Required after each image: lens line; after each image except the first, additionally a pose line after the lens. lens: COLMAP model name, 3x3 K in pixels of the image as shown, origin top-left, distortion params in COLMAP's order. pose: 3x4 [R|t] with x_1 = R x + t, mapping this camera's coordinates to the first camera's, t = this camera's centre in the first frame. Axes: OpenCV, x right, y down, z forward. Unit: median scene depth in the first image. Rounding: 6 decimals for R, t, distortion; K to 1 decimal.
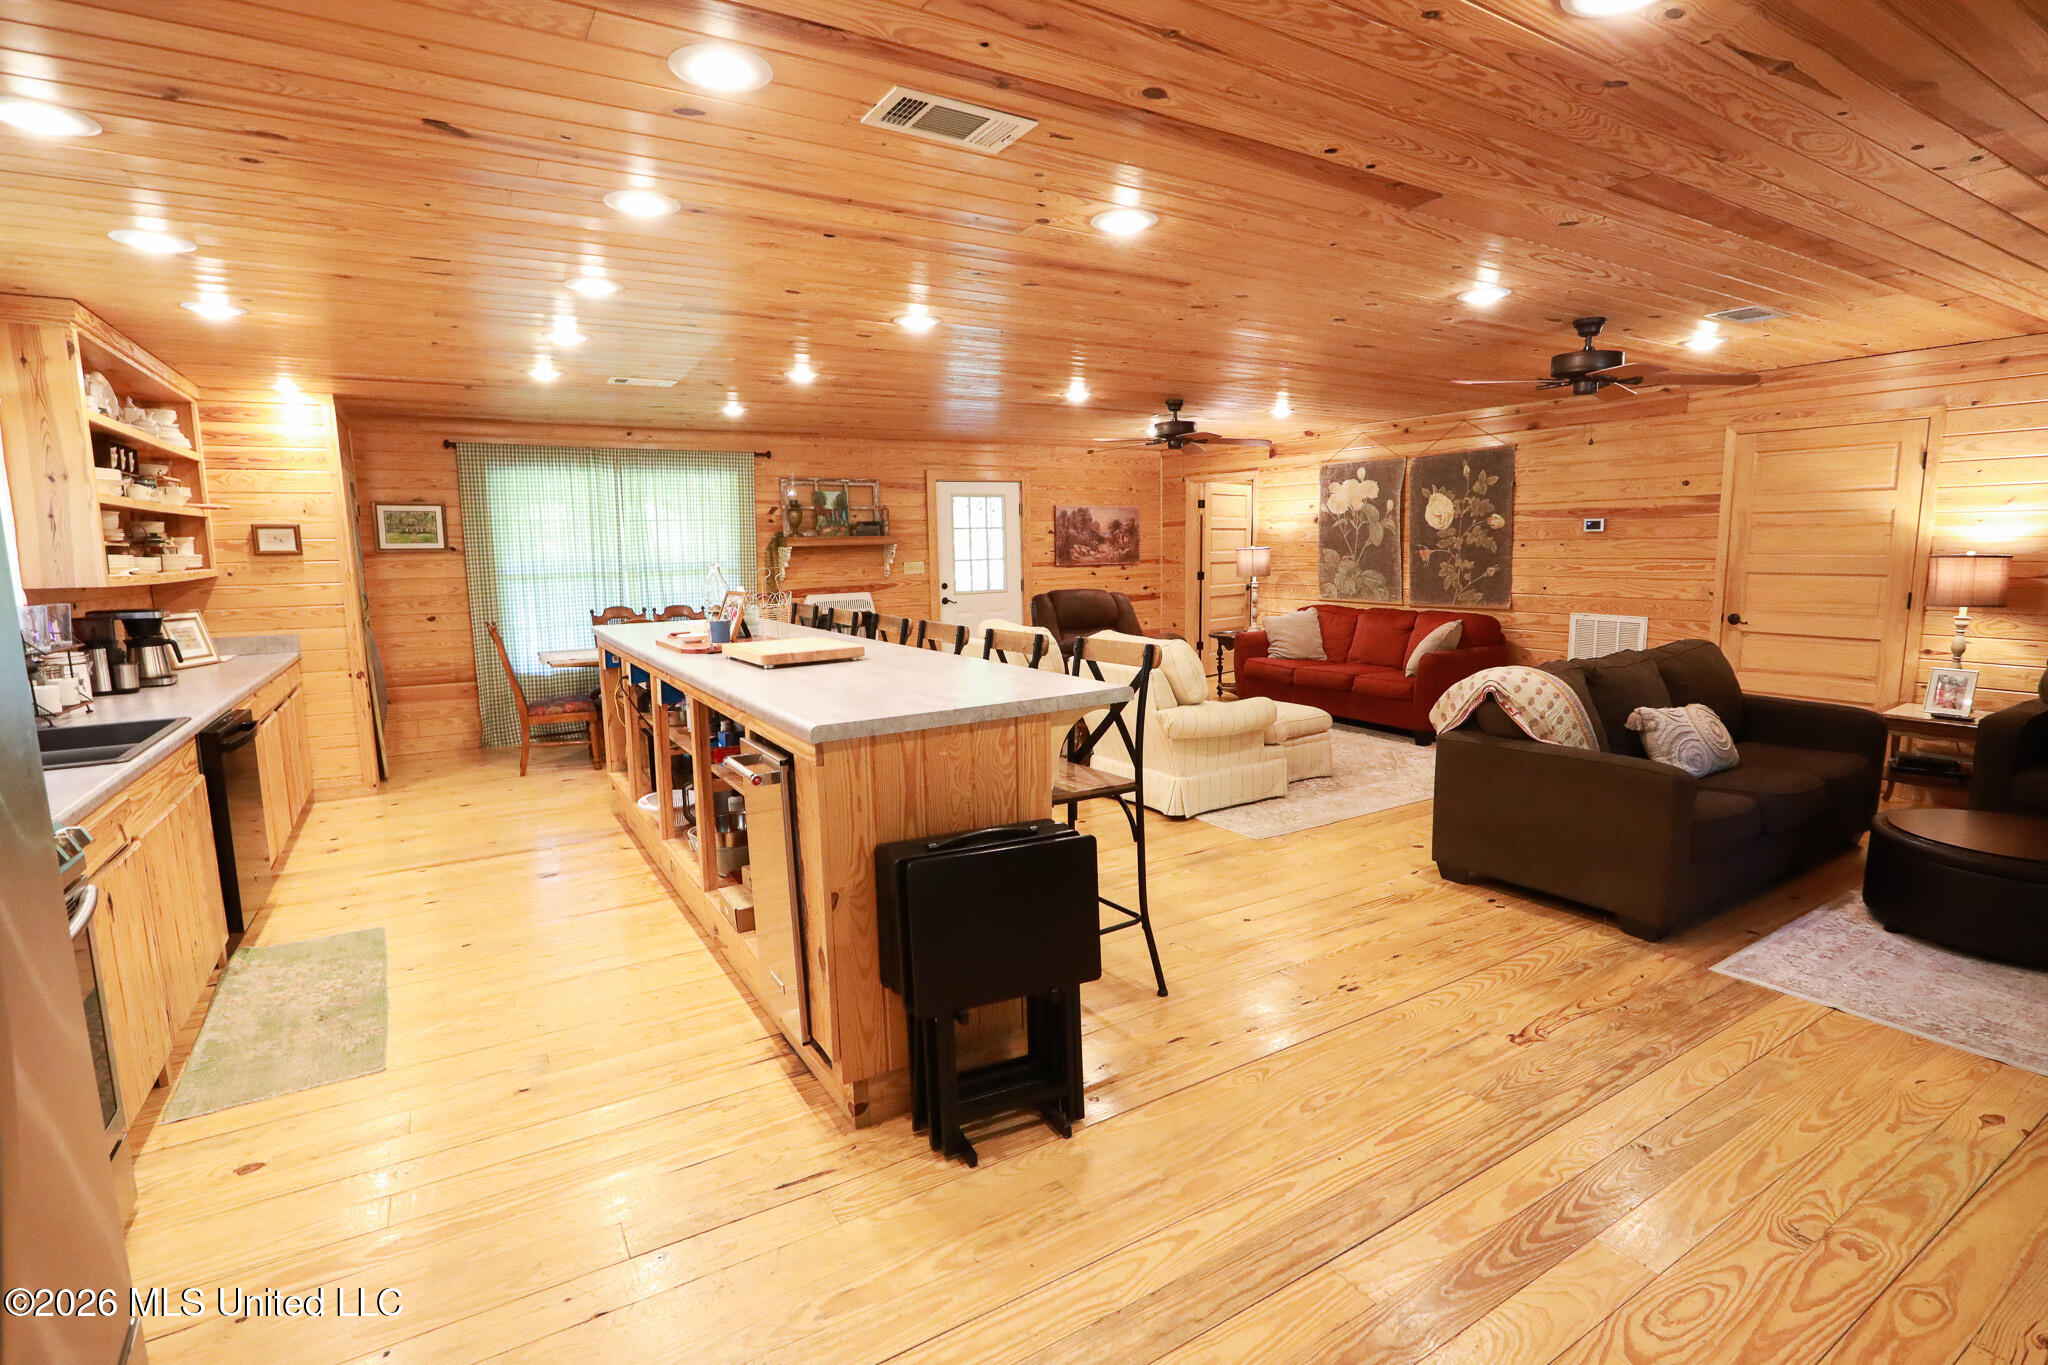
lens RADIAL K [[985.9, 0, 1031.6], [0, 985.9, 679.8], [0, 0, 1]] dist [-0.024555, 0.000082]
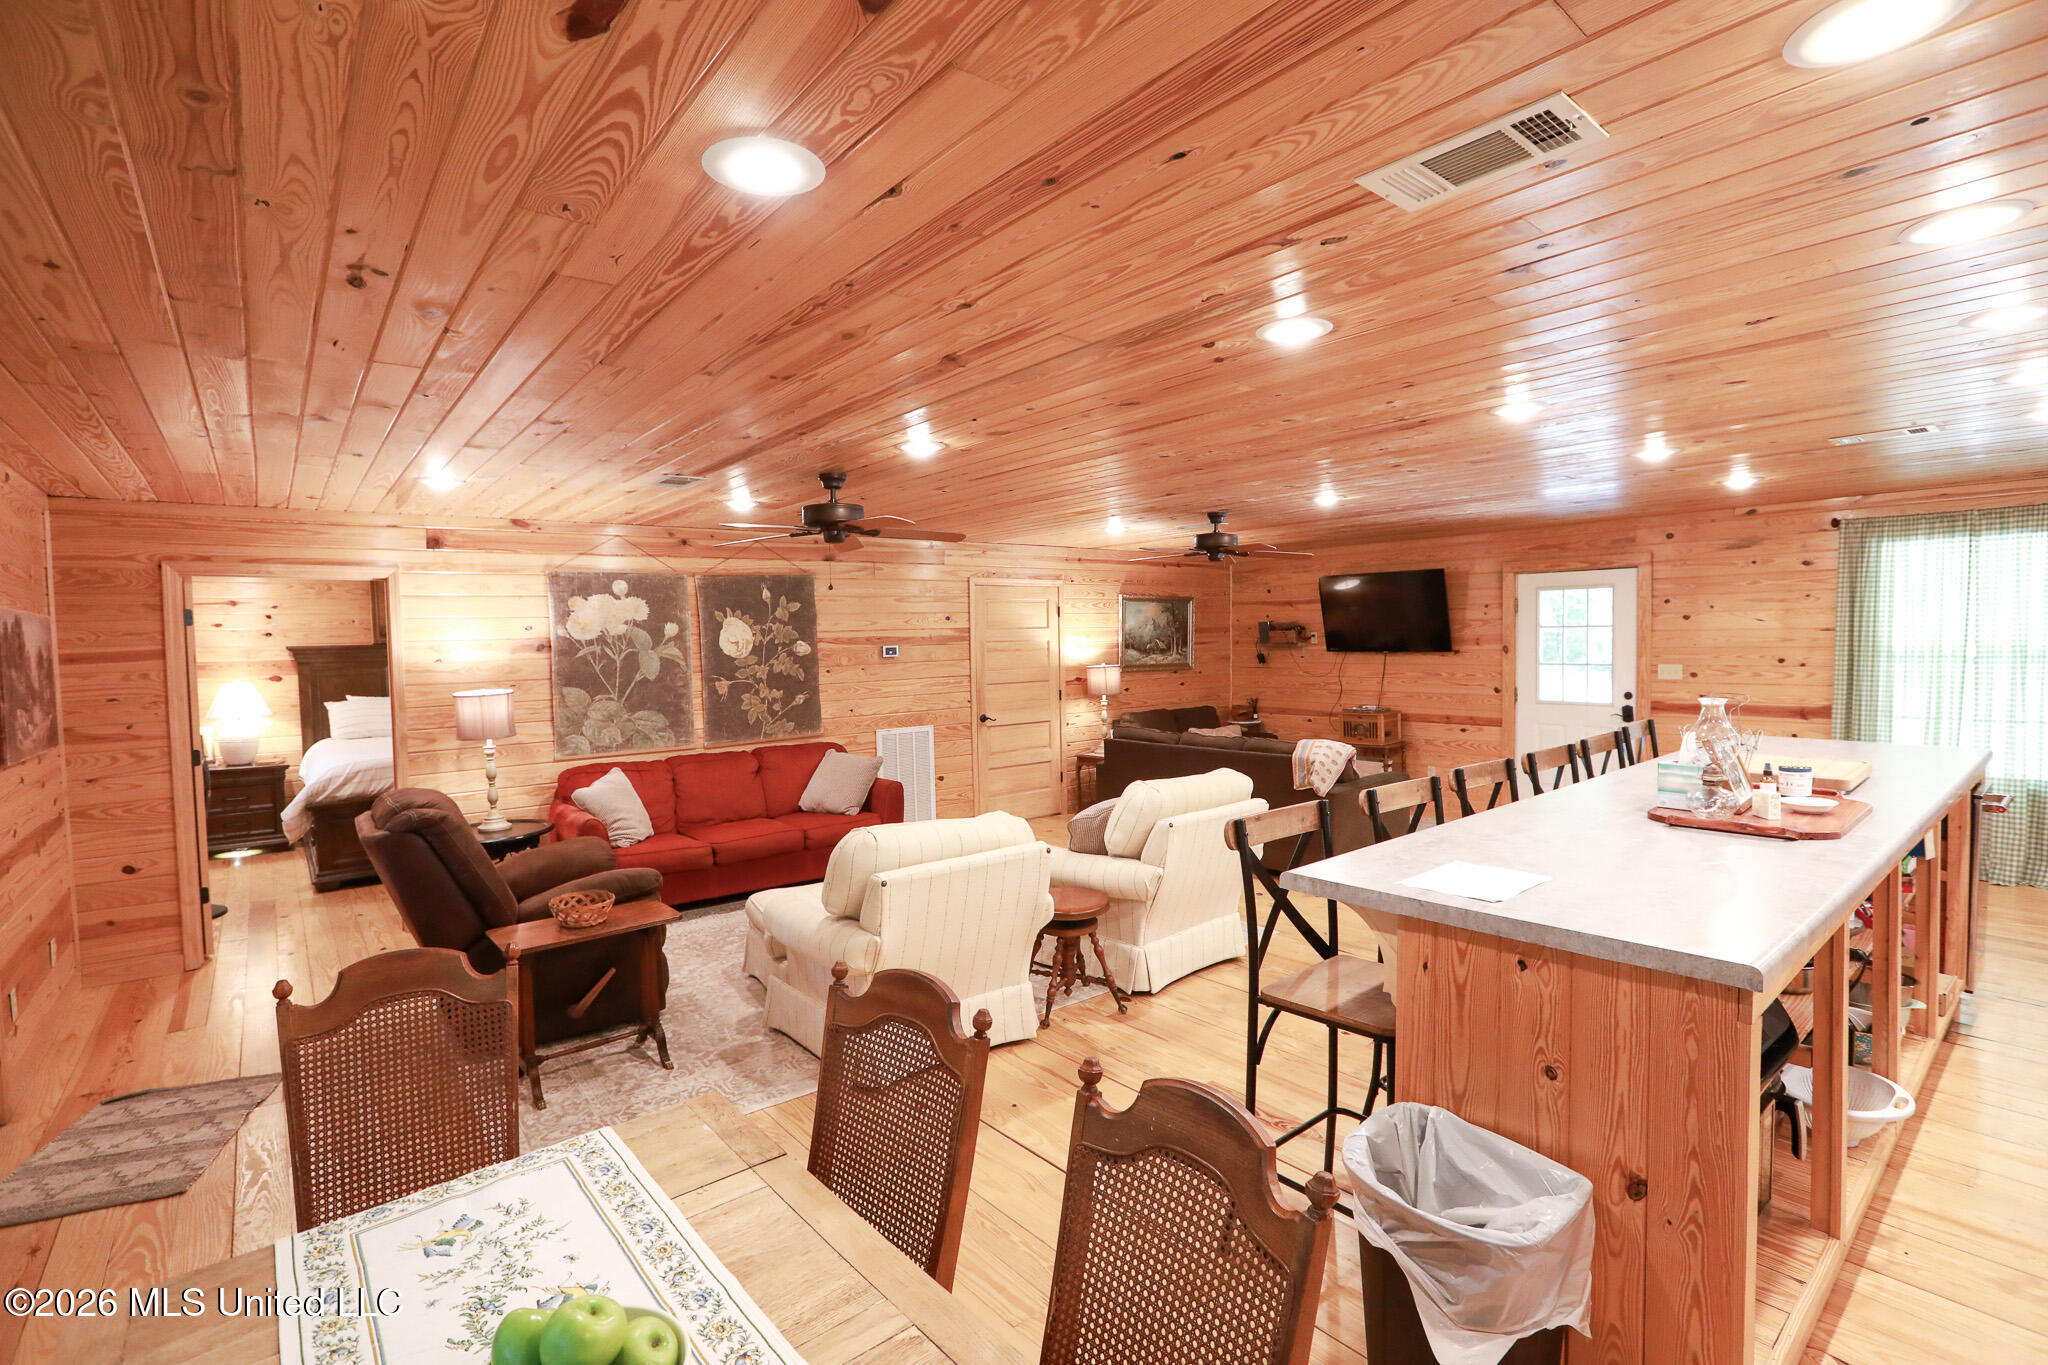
lens RADIAL K [[945.4, 0, 1036.7], [0, 945.4, 686.7], [0, 0, 1]] dist [-0.023427, 0.000078]
pose [[-0.138875, -0.029154, 0.989881, -0.494682], [0.166560, 0.984640, 0.052367, -0.132138], [-0.976203, 0.172147, -0.131886, 0.887131]]
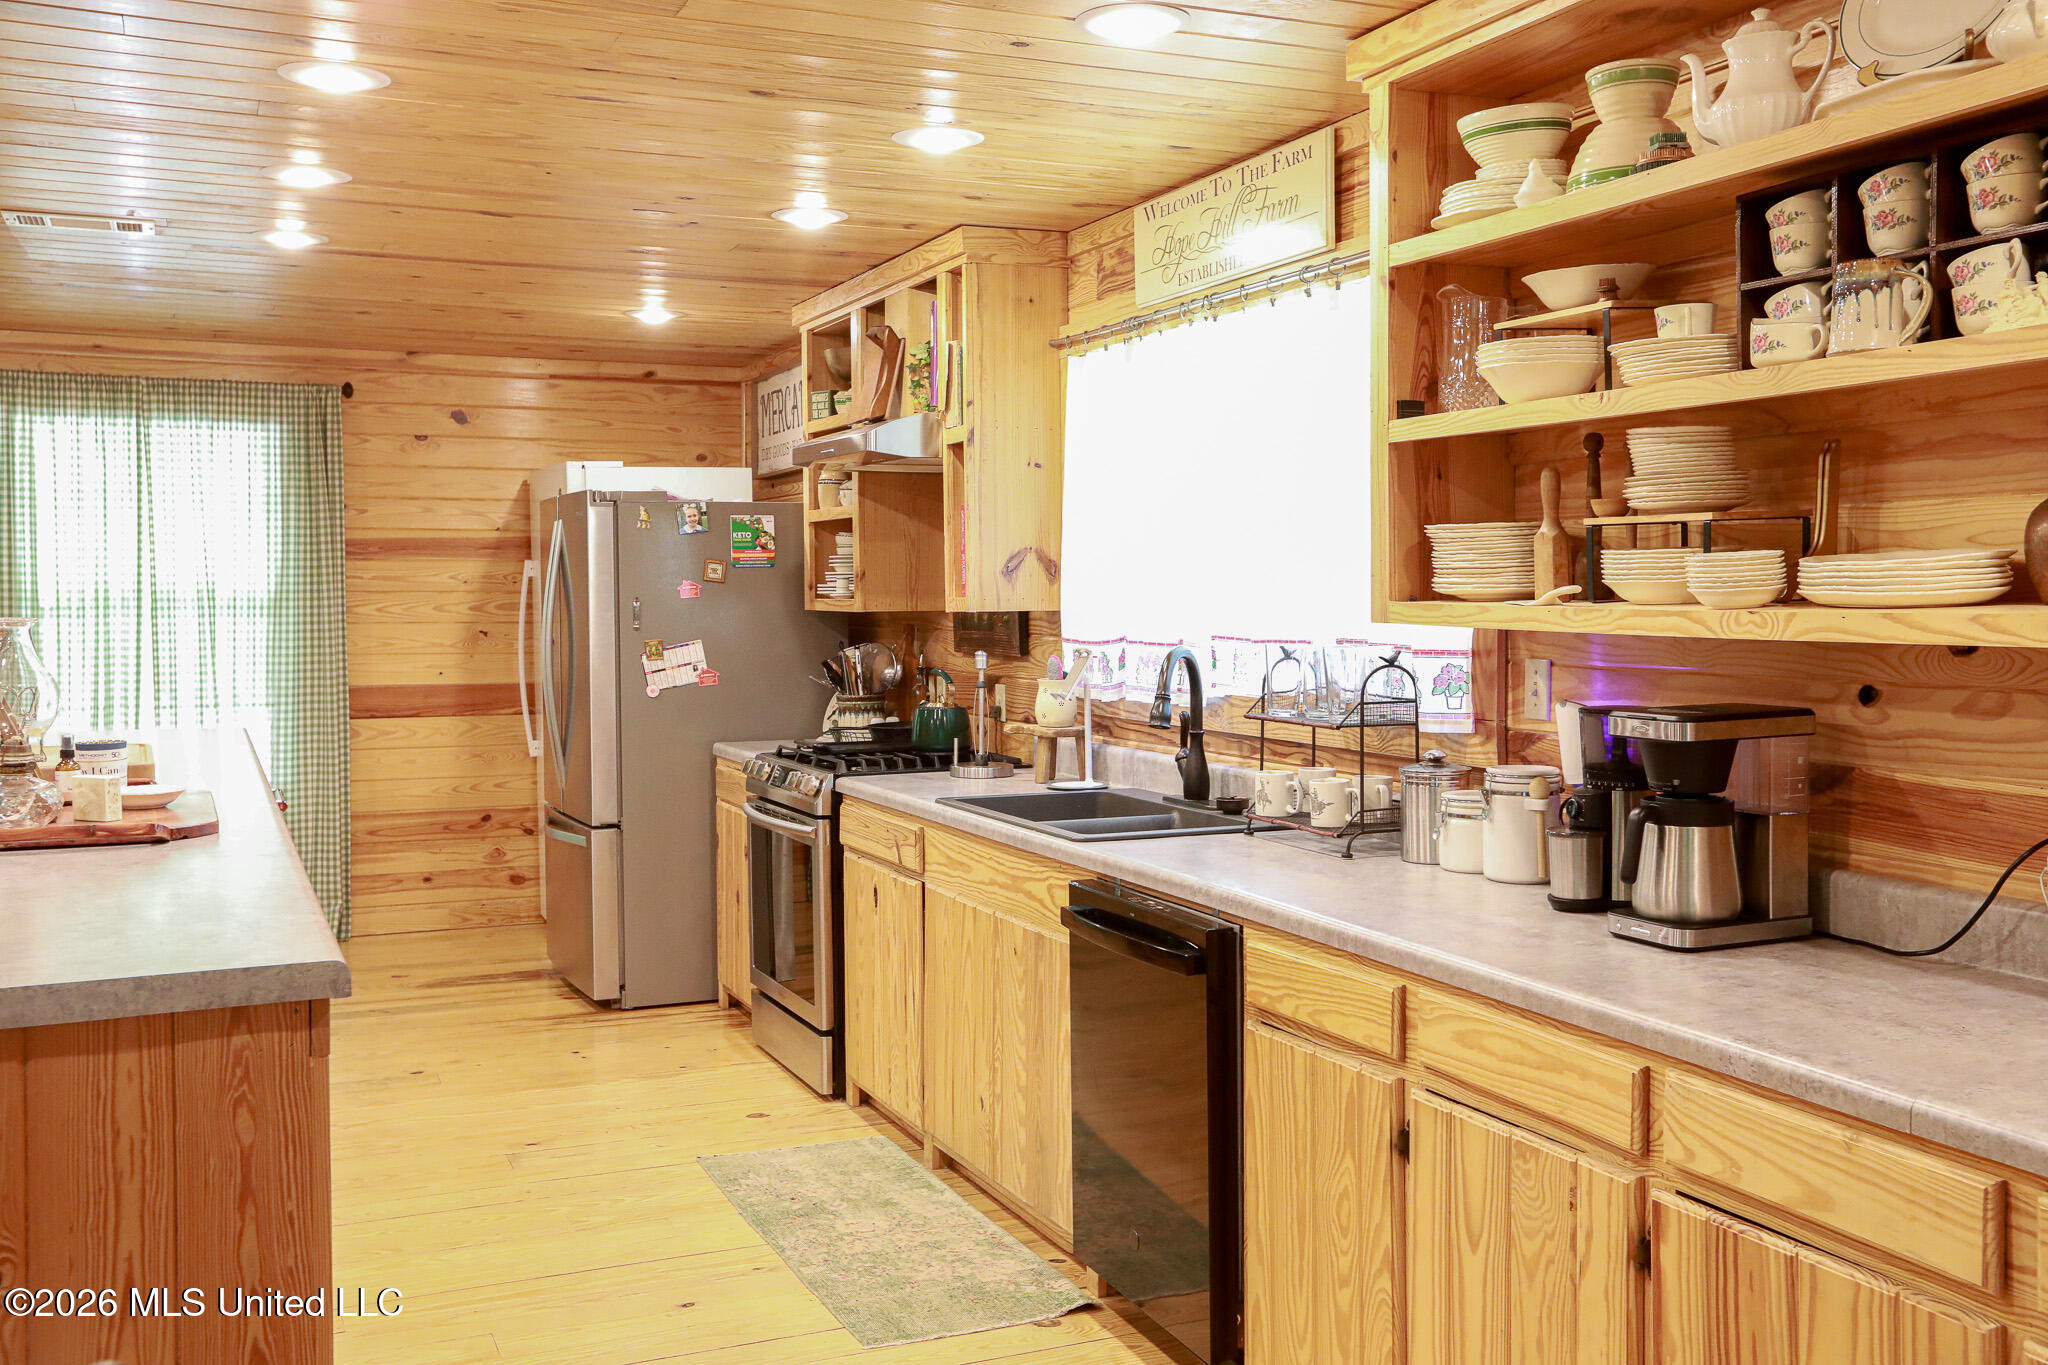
lens RADIAL K [[1928.3, 0, 1027.8], [0, 1928.3, 675.6], [0, 0, 1]] dist [0.010366, 0.000000]
pose [[-0.987484, 0.011939, 0.157265, -0.463084], [0.041673, 0.981445, 0.187161, -0.123780], [-0.152112, 0.191372, -0.969659, 0.951601]]
